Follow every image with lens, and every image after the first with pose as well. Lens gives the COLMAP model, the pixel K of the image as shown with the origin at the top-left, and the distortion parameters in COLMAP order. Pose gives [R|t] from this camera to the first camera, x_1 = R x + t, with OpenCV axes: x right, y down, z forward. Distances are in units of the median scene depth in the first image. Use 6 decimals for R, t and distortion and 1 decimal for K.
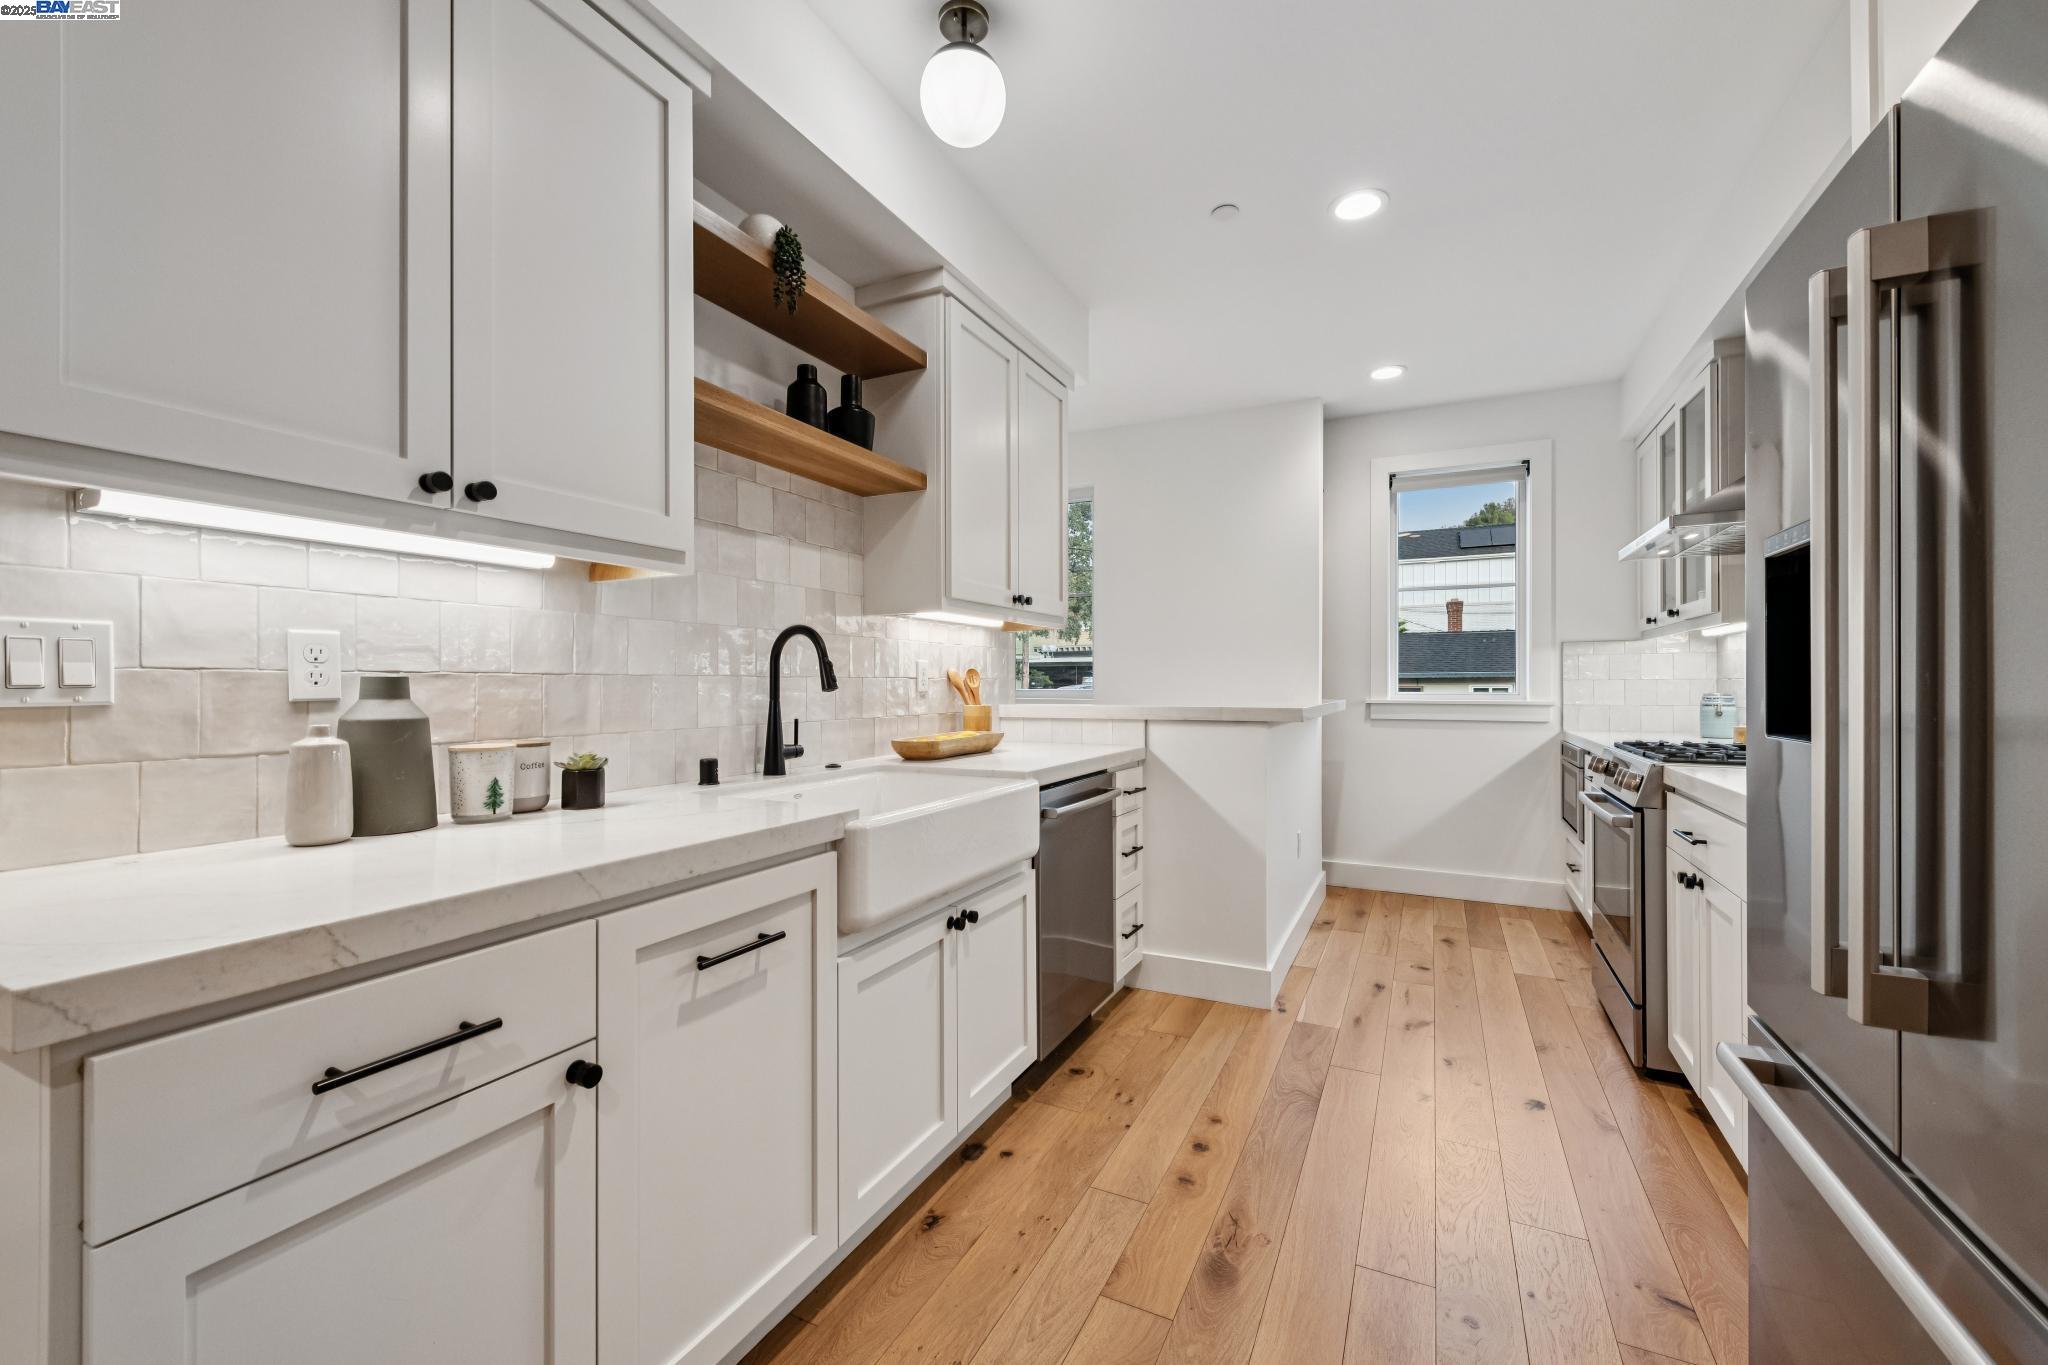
lens RADIAL K [[852.4, 0, 1015.7], [0, 852.4, 688.8], [0, 0, 1]] dist [0.012065, -0.007069]
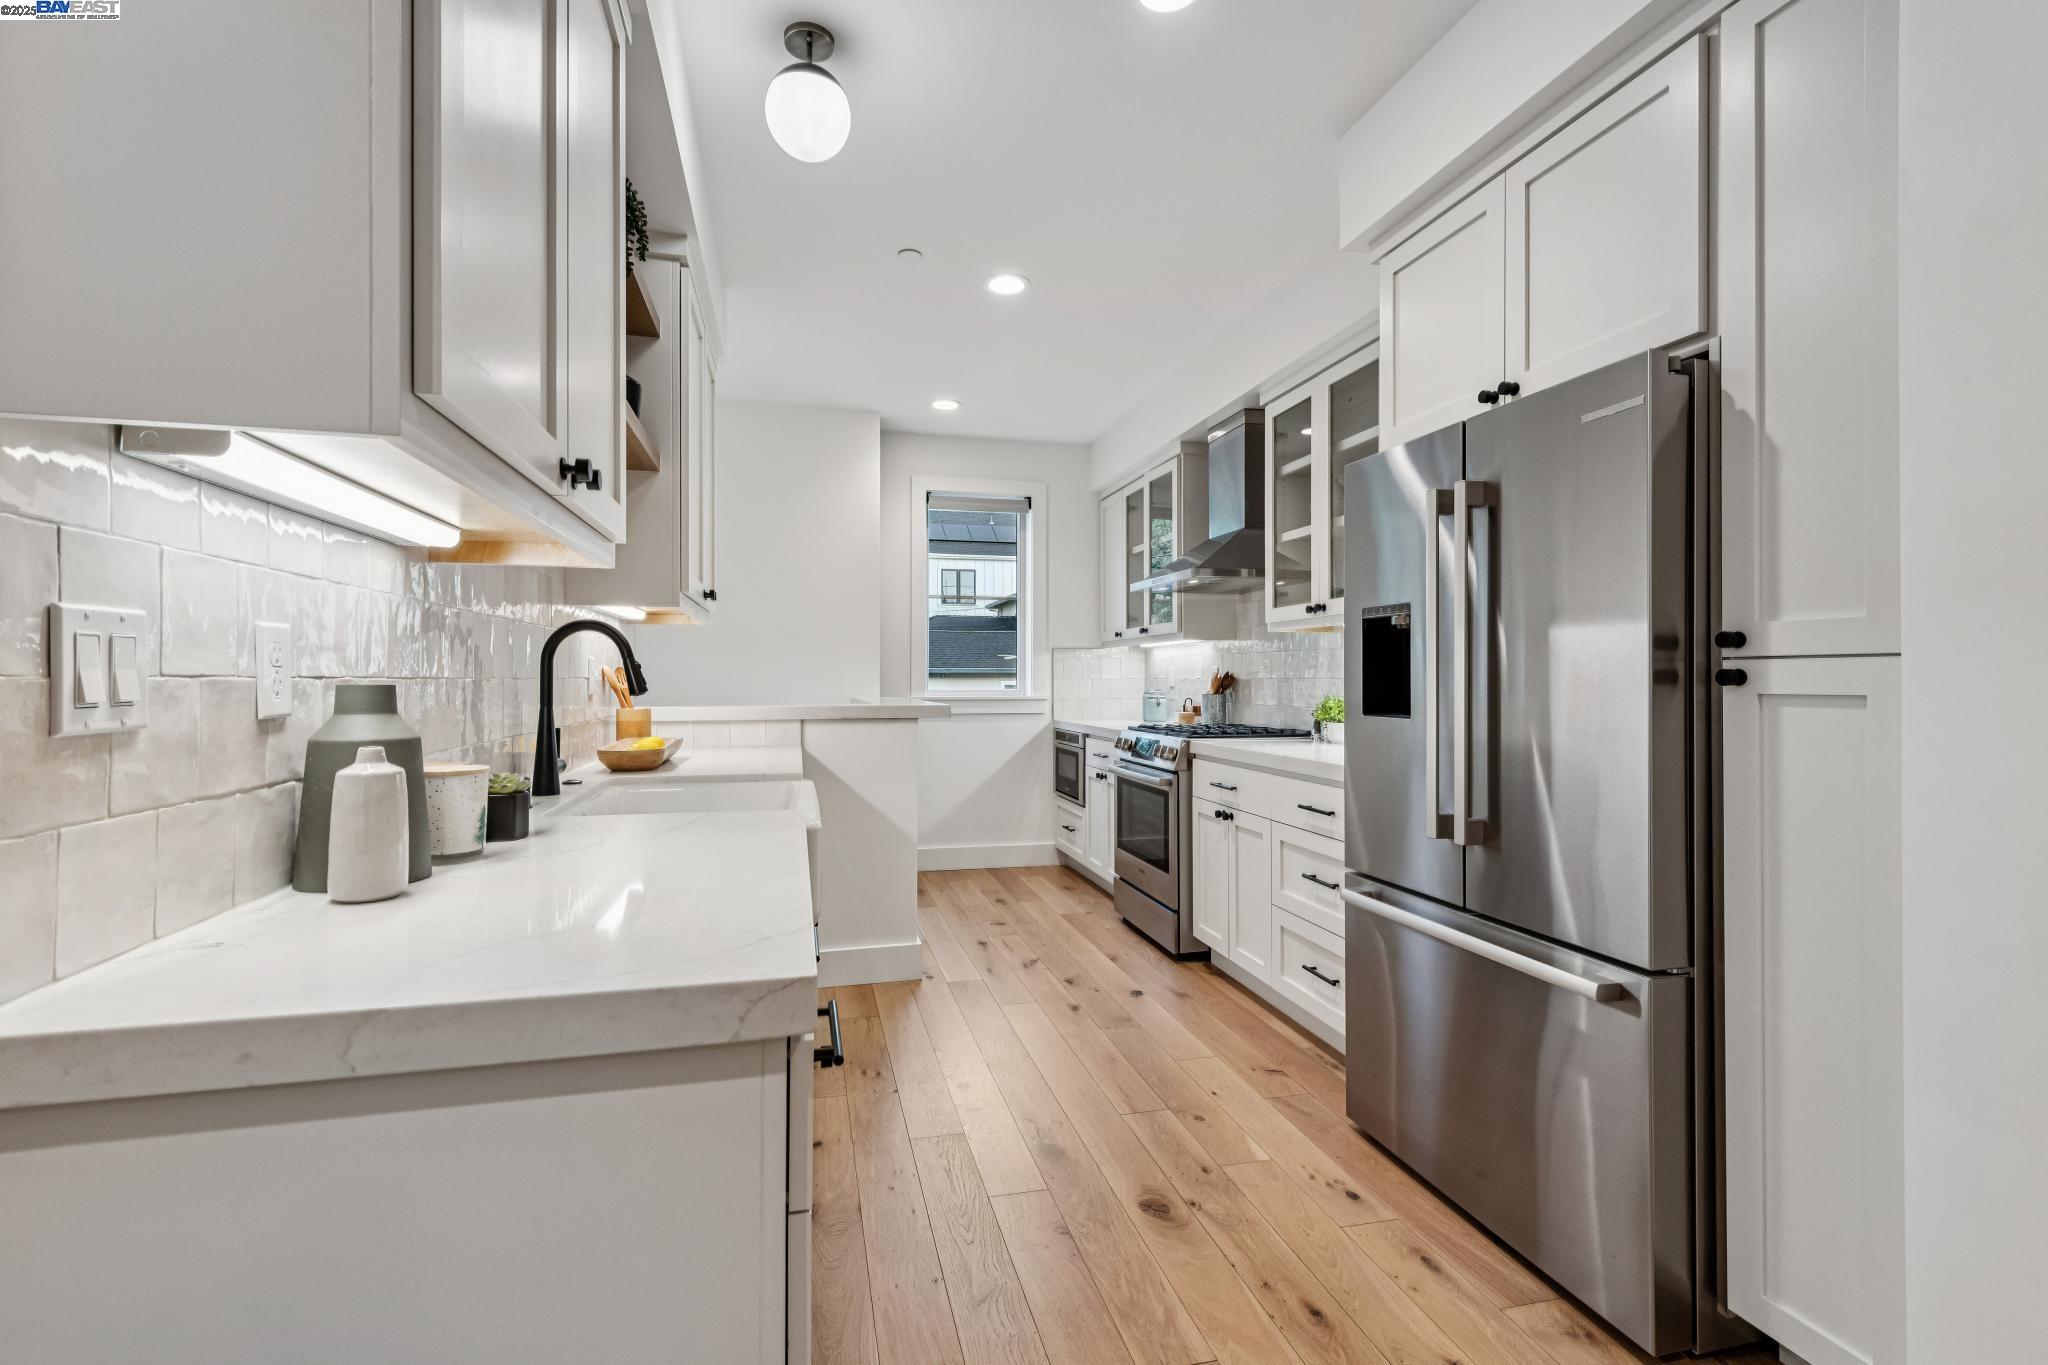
lens RADIAL K [[949.7, 0, 1052.5], [0, 949.7, 682.7], [0, 0, 1]] dist [0.015231, -0.010650]
pose [[0.744091, -0.000729, 0.668078, -0.515002], [0.000824, 1.000000, 0.000173, -0.009458], [-0.668078, 0.000422, 0.744091, -0.037945]]
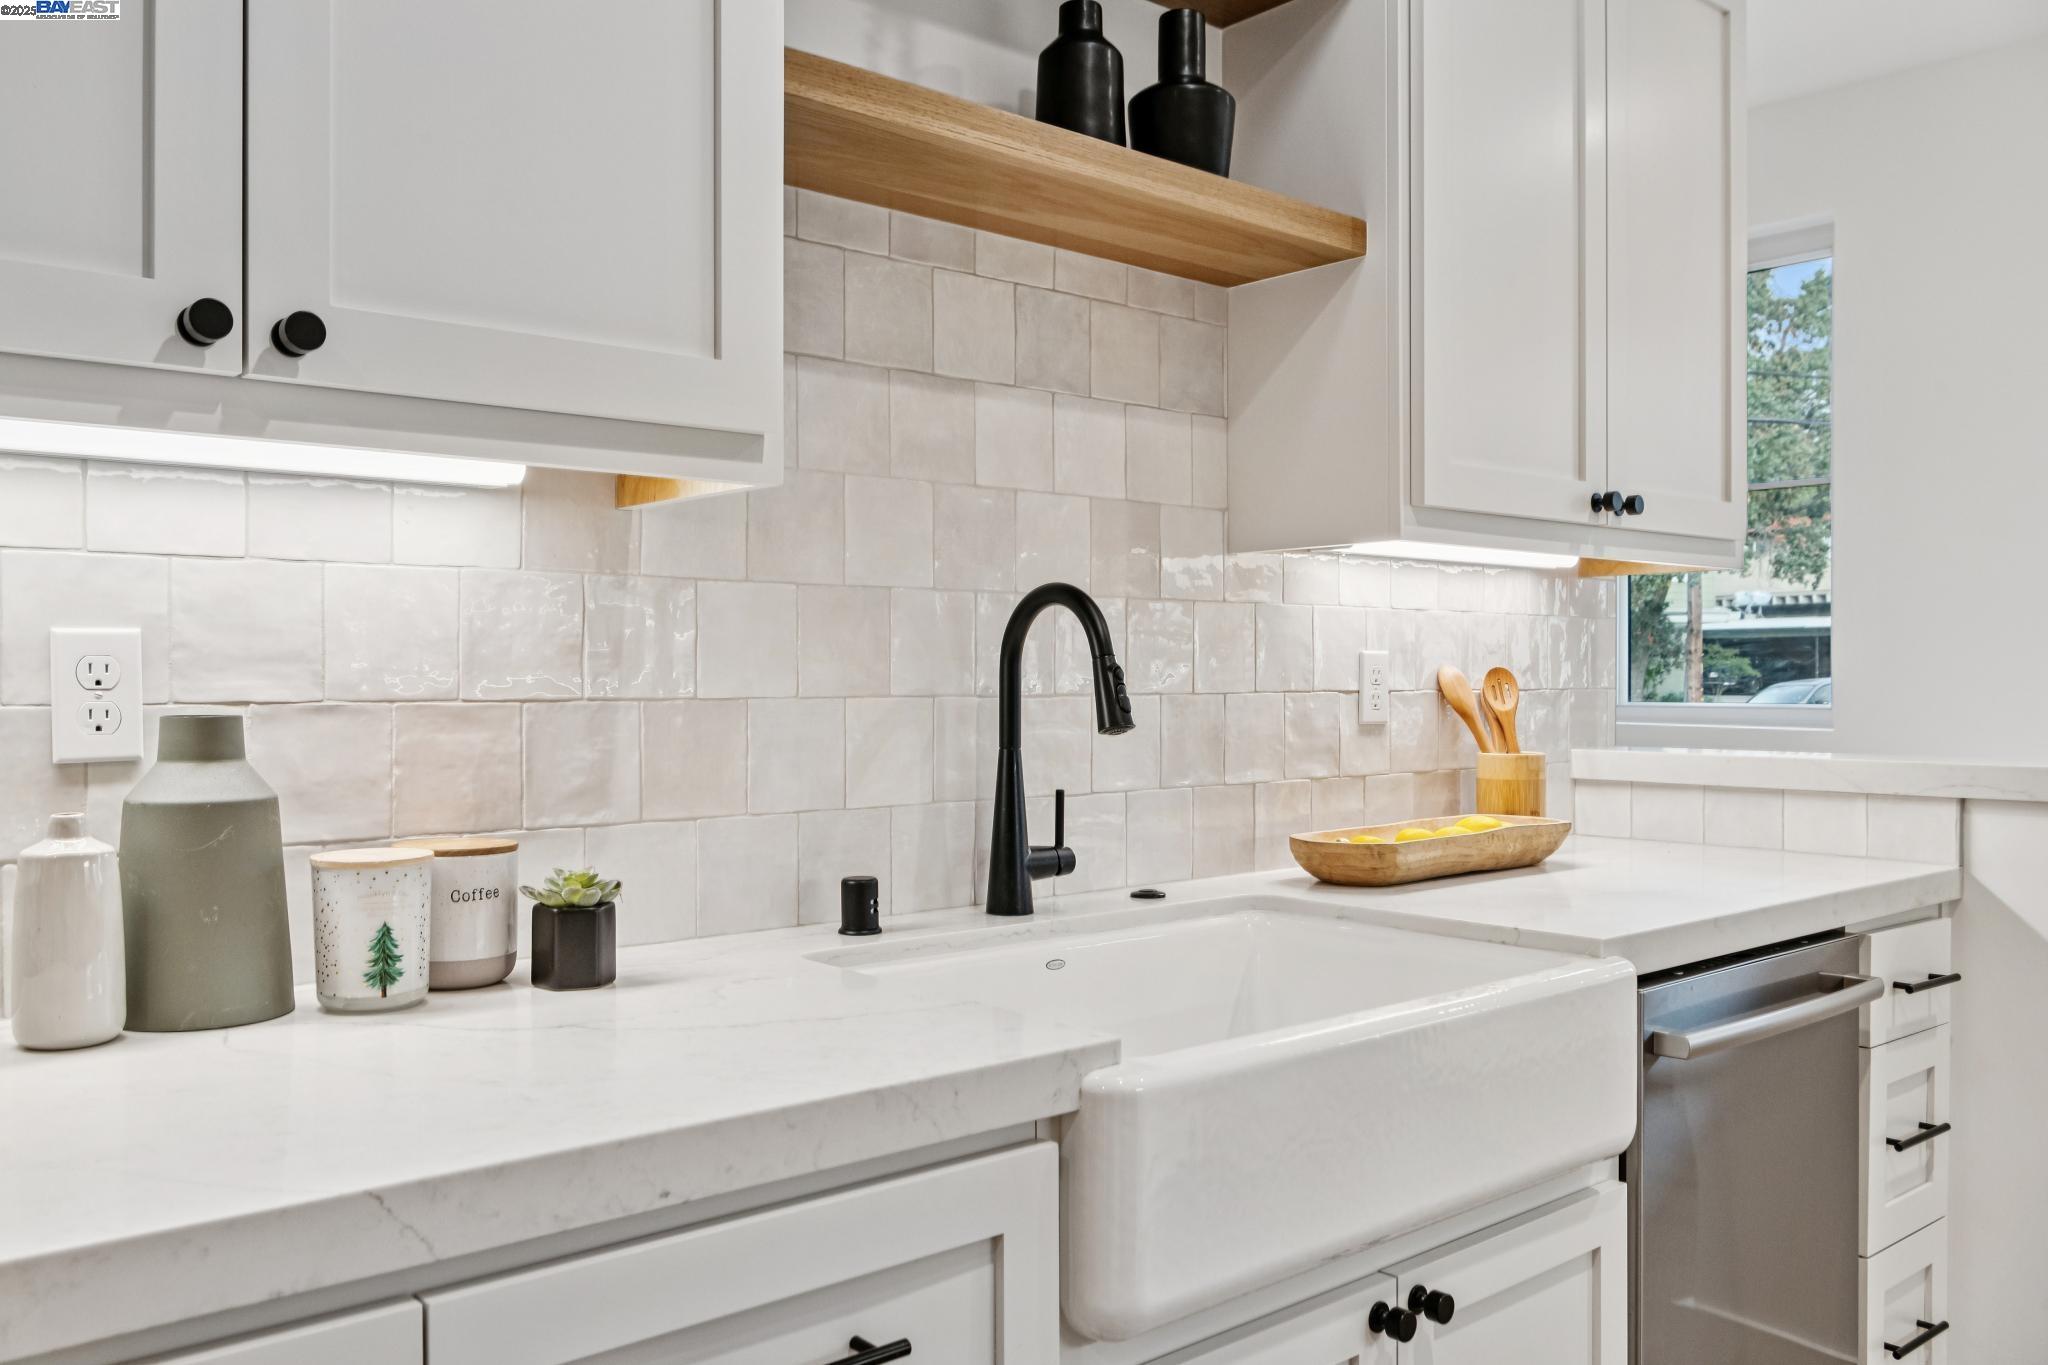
lens RADIAL K [[1692.1, 0, 940.1], [0, 1692.1, 699.9], [0, 0, 1]] dist [-0.011148, -0.009942]
pose [[0.918188, 0.003219, -0.396132, 0.039216], [-0.000382, 0.999974, 0.007240, -0.018914], [0.396145, -0.006497, 0.918165, 0.153006]]
